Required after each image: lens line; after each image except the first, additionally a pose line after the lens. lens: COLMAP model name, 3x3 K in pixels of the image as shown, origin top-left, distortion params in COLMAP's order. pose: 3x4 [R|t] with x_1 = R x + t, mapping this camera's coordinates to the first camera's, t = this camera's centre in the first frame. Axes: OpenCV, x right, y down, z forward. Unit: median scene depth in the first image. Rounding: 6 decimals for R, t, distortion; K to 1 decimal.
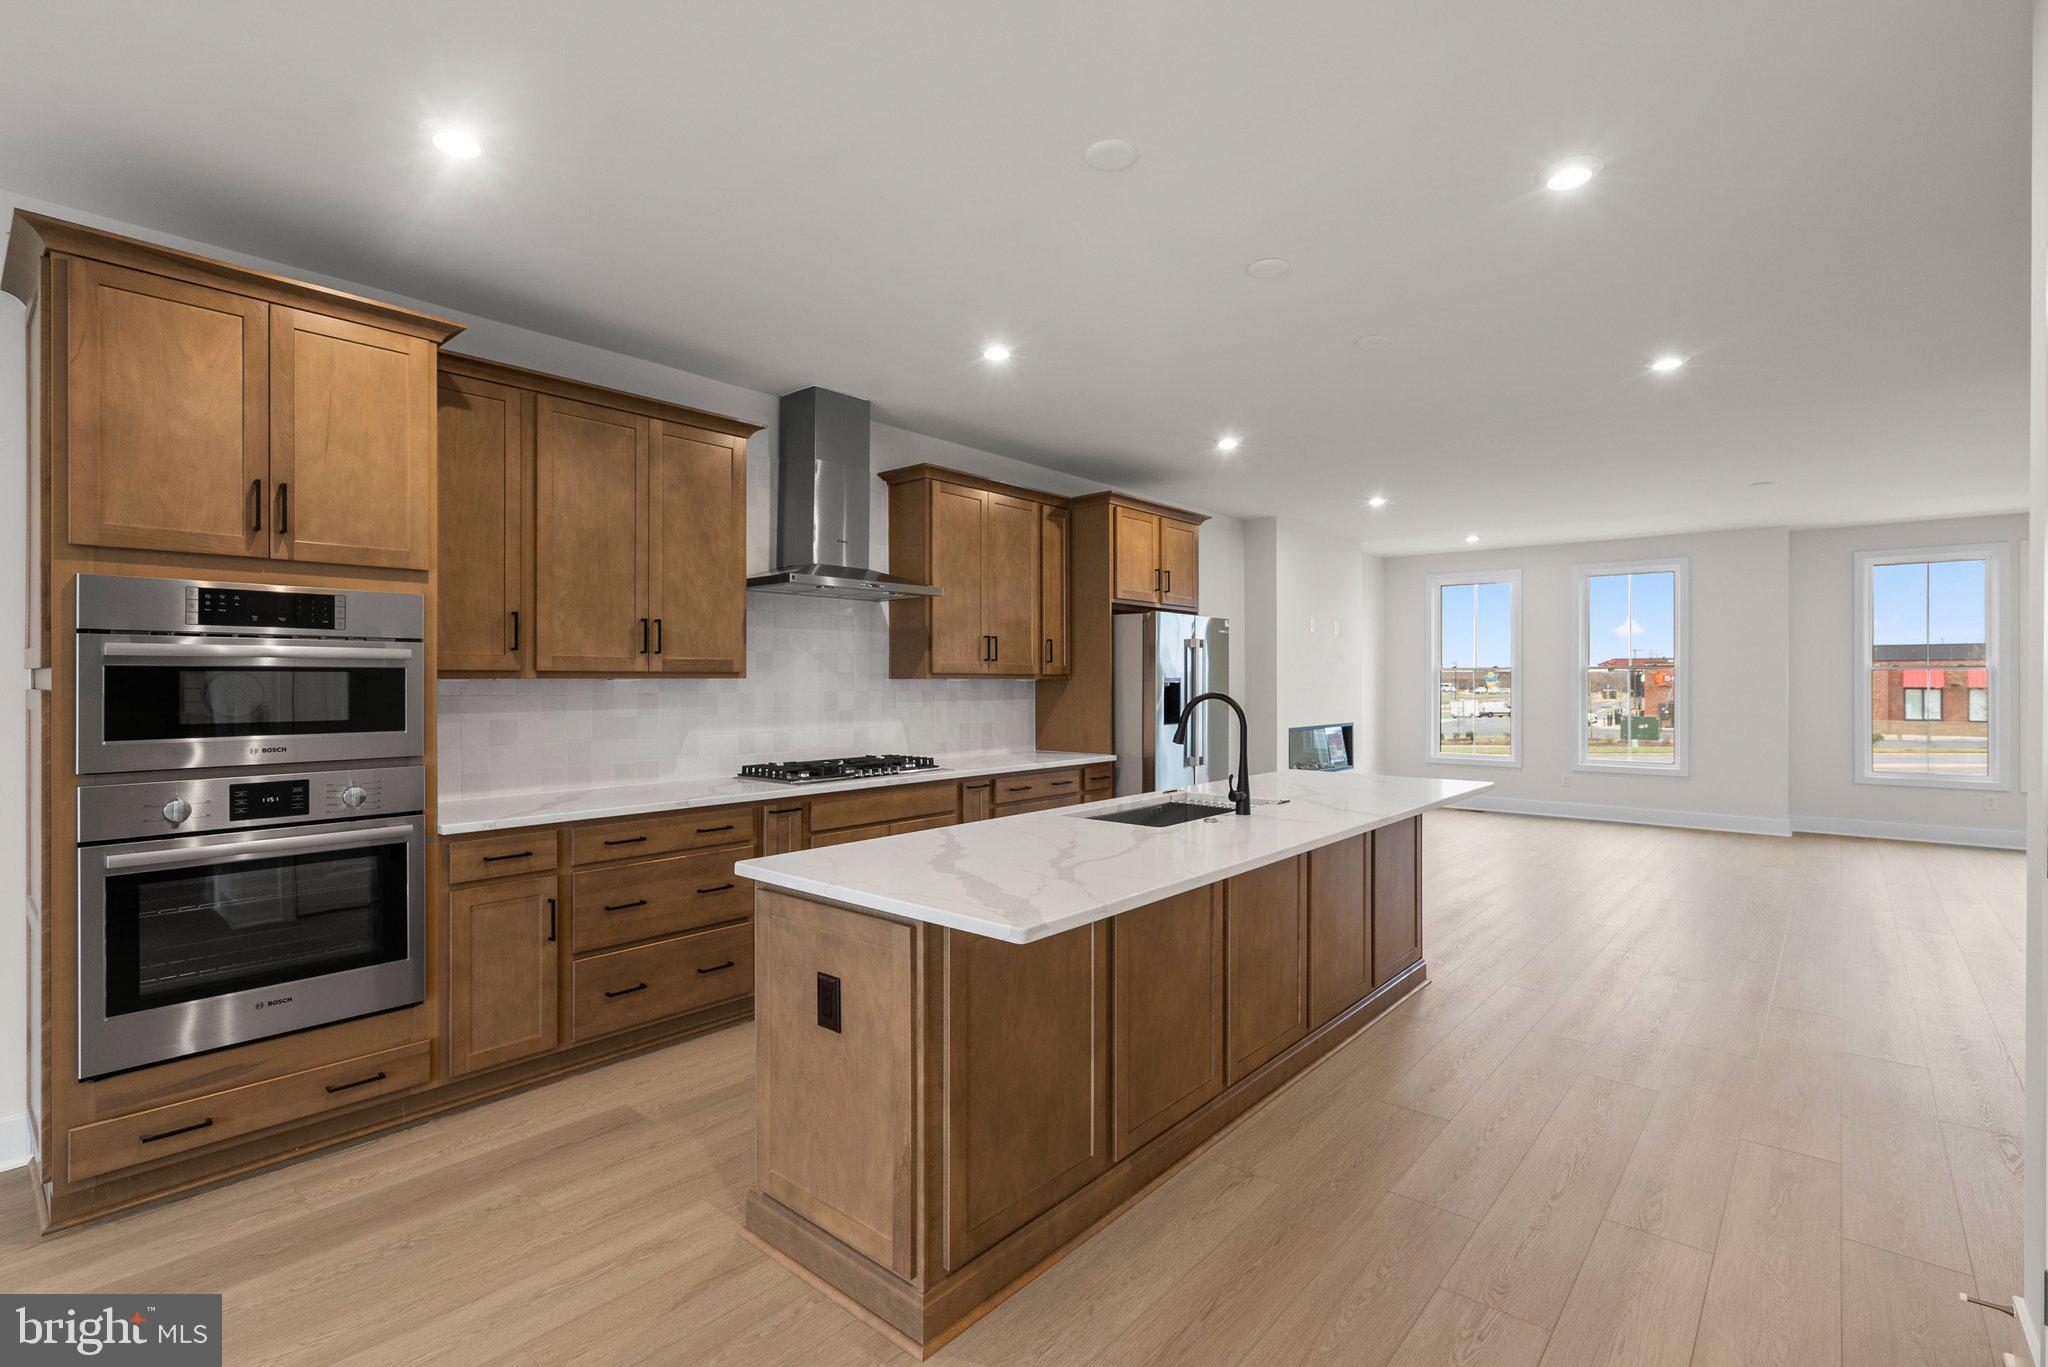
lens RADIAL K [[948.4, 0, 1023.7], [0, 948.4, 683.1], [0, 0, 1]] dist [-0.000302, 0.001079]
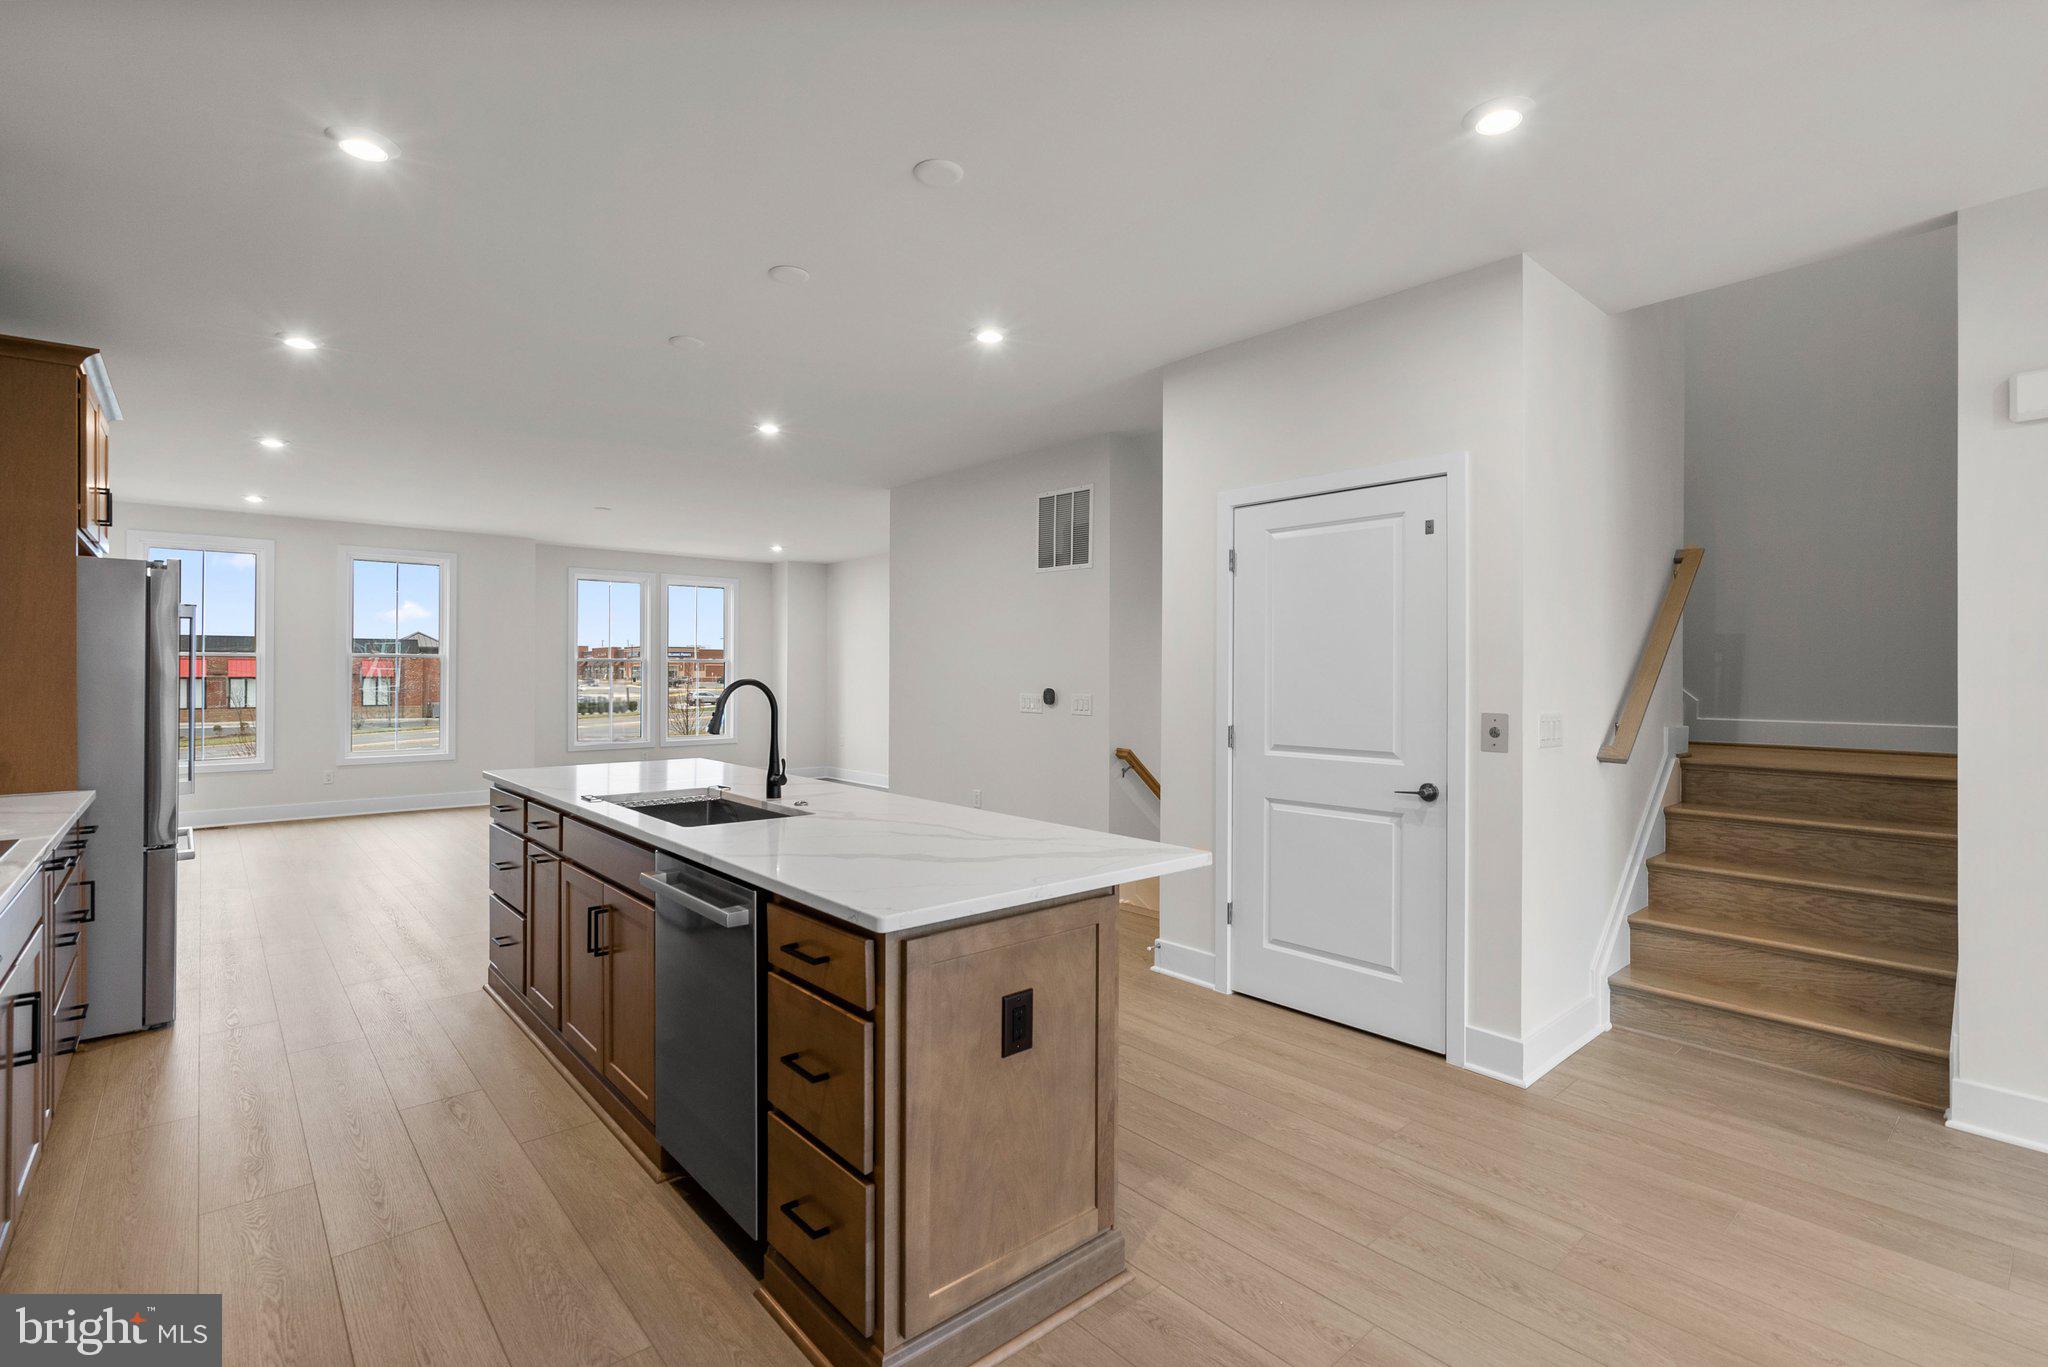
lens RADIAL K [[948.4, 0, 1032.9], [0, 948.4, 667.1], [0, 0, 1]] dist [-0.000302, 0.001079]
pose [[0.139909, 0.005288, 0.990150, -0.261833], [0.000628, 0.999985, -0.005429, 0.001453], [-0.990164, 0.001381, 0.139904, 0.206411]]
